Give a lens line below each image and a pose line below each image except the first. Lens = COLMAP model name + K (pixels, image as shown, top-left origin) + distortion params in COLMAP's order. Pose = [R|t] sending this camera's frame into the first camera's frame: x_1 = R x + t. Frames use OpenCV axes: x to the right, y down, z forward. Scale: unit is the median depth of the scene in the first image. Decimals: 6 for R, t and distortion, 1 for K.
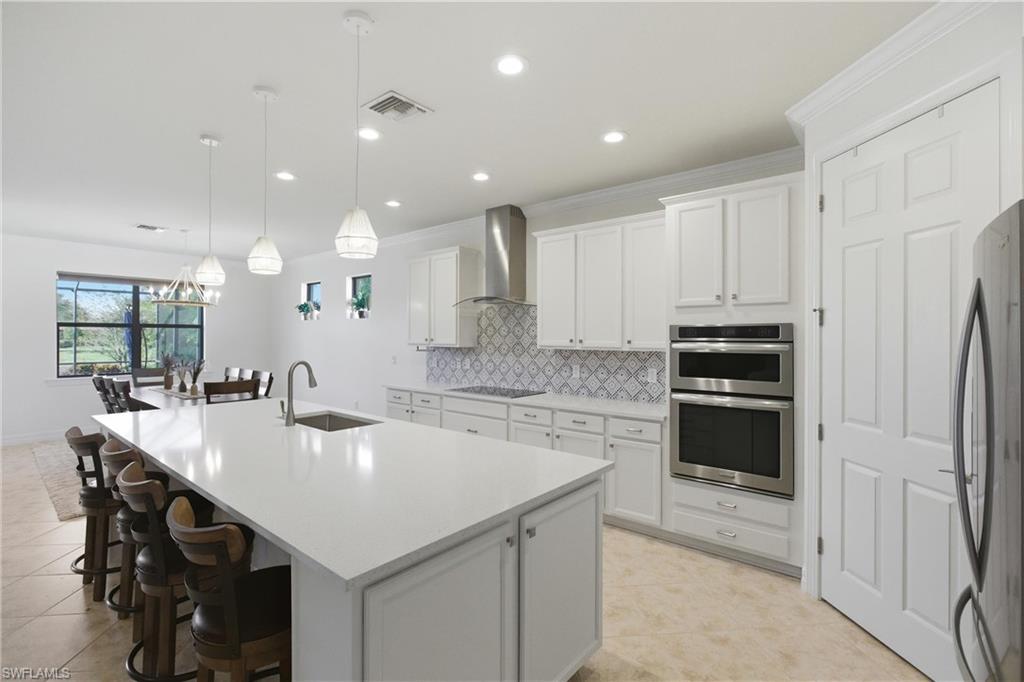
lens RADIAL K [[466.8, 0, 517.0], [0, 466.8, 339.3], [0, 0, 1]] dist [-0.000164, 0.000074]
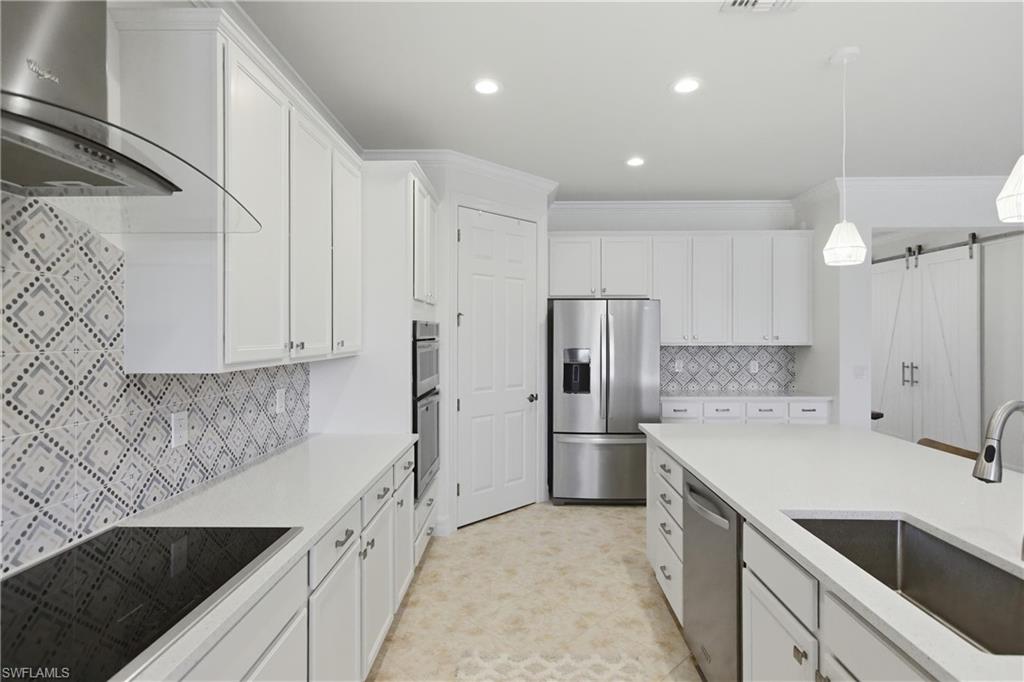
lens RADIAL K [[512.8, 0, 512.0], [0, 512.8, 341.0], [0, 0, 1]] dist [-0.019583, -0.000063]
pose [[-0.616661, -0.013264, 0.787117, -0.372549], [0.002449, 0.999821, 0.018767, -0.008835], [-0.787225, 0.013501, -0.616518, 1.100169]]
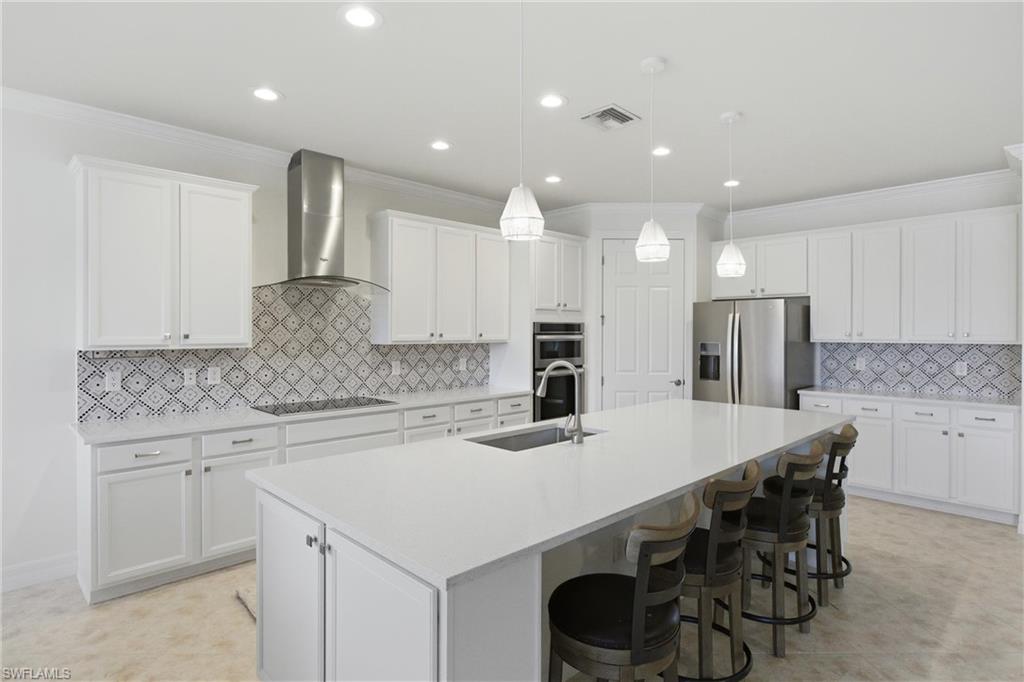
lens RADIAL K [[542.3, 0, 512.0], [0, 542.3, 341.0], [0, 0, 1]] dist [-0.012275, 0.000889]
pose [[0.103196, -0.021110, 0.994437, -0.969642], [0.004009, 0.999775, 0.020808, -0.006881], [-0.994653, 0.001839, 0.103257, 0.698999]]
